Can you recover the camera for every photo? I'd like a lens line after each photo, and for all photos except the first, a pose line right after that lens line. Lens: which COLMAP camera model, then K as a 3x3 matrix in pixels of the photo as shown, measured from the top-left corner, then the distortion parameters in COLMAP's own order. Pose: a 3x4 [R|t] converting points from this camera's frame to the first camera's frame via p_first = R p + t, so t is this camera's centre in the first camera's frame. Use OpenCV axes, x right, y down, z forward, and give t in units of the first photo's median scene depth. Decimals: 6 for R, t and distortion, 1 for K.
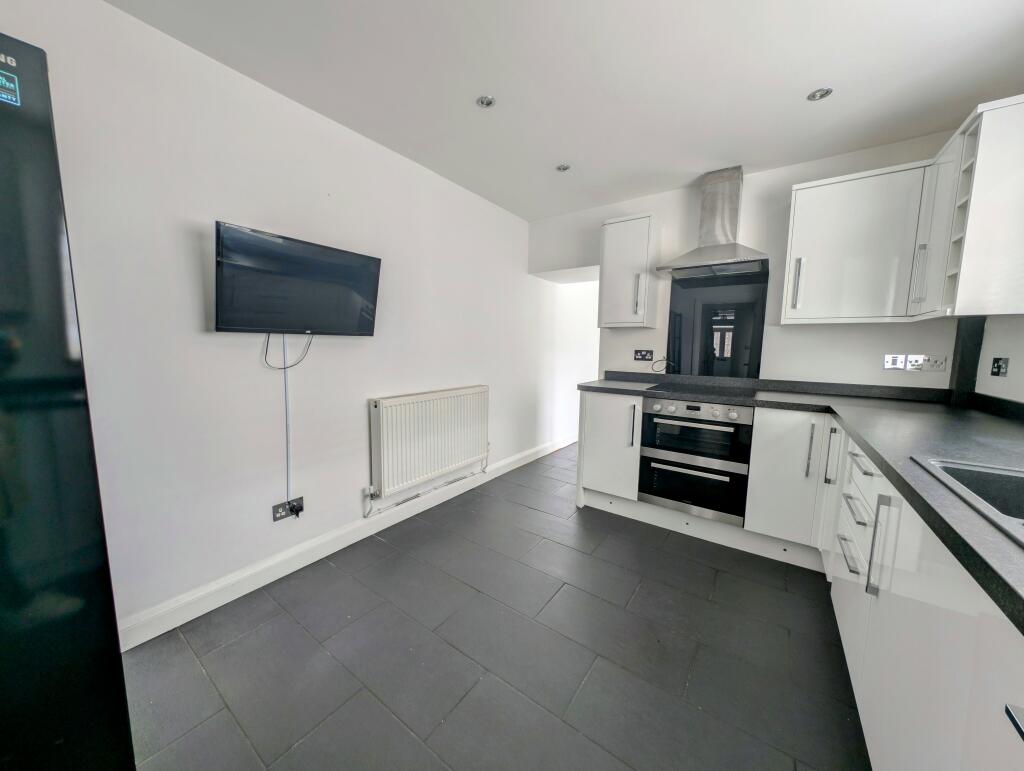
lens RADIAL K [[364.5, 0, 508.7], [0, 364.5, 383.4], [0, 0, 1]] dist [0.005204, -0.002246]
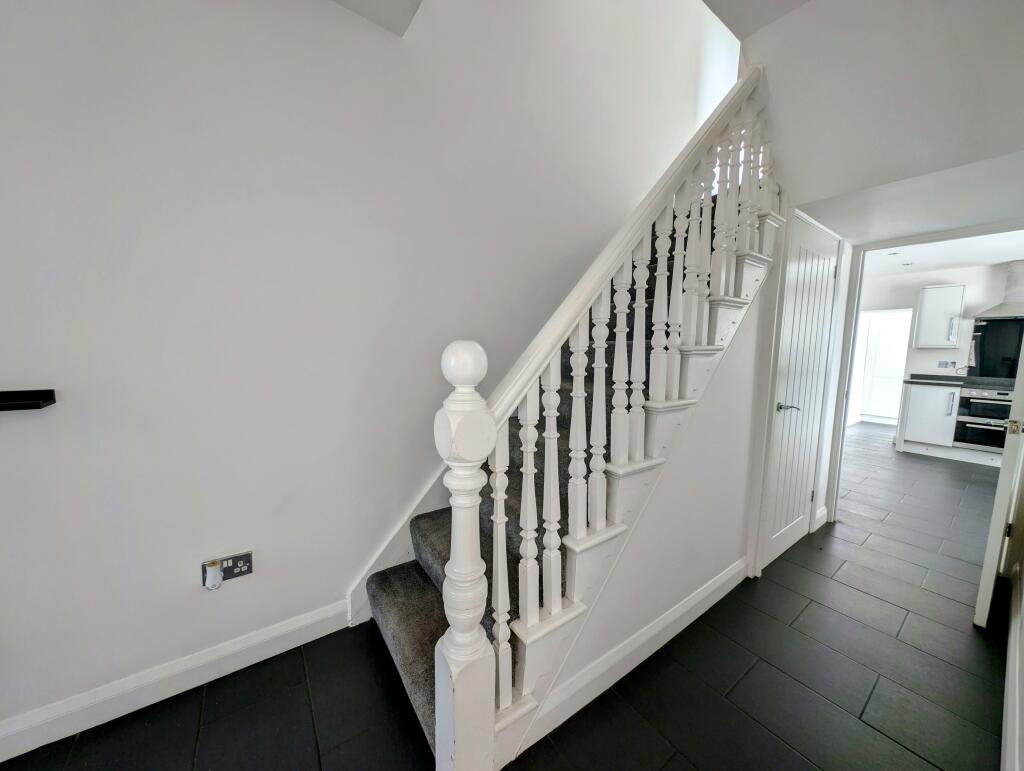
lens RADIAL K [[364.5, 0, 517.9], [0, 364.5, 390.0], [0, 0, 1]] dist [0.005204, -0.002246]
pose [[0.952767, 0.033540, -0.301843, -1.090813], [-0.030430, 0.999424, 0.015002, 0.080585], [0.302173, -0.005108, 0.953240, -1.289718]]
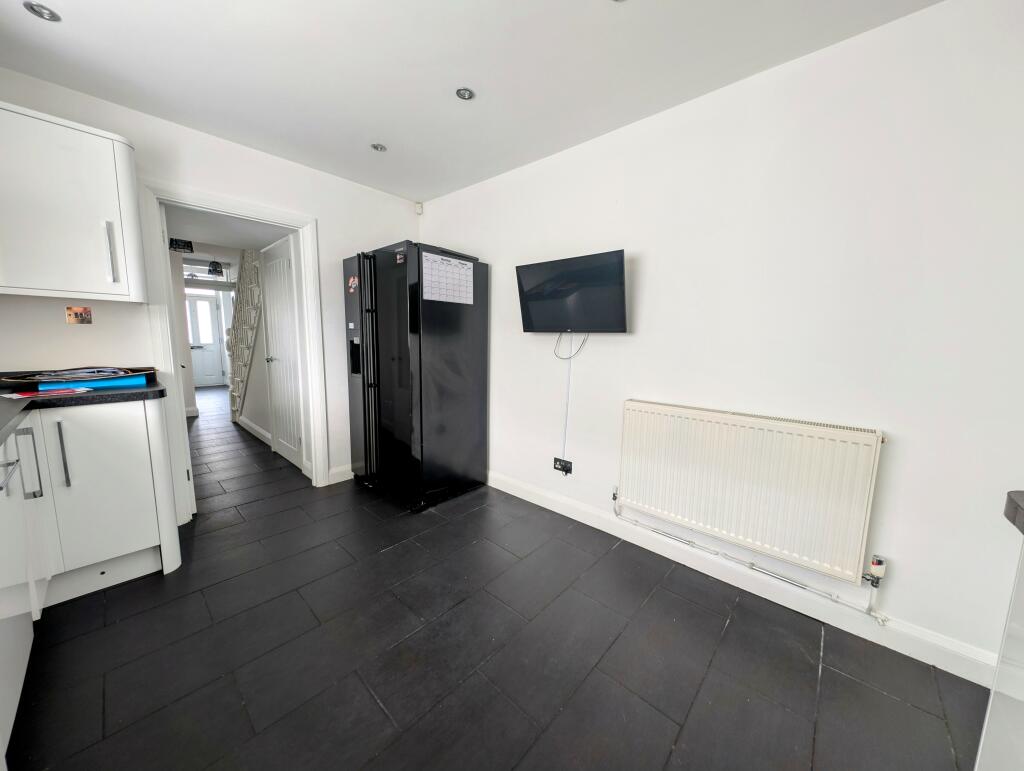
lens RADIAL K [[364.5, 0, 519.0], [0, 364.5, 384.9], [0, 0, 1]] dist [0.005204, -0.002246]
pose [[-0.109833, 0.111878, -0.987633, 1.362779], [-0.121688, 0.984657, 0.125074, -0.180210], [0.986473, 0.133921, -0.094534, 1.846694]]
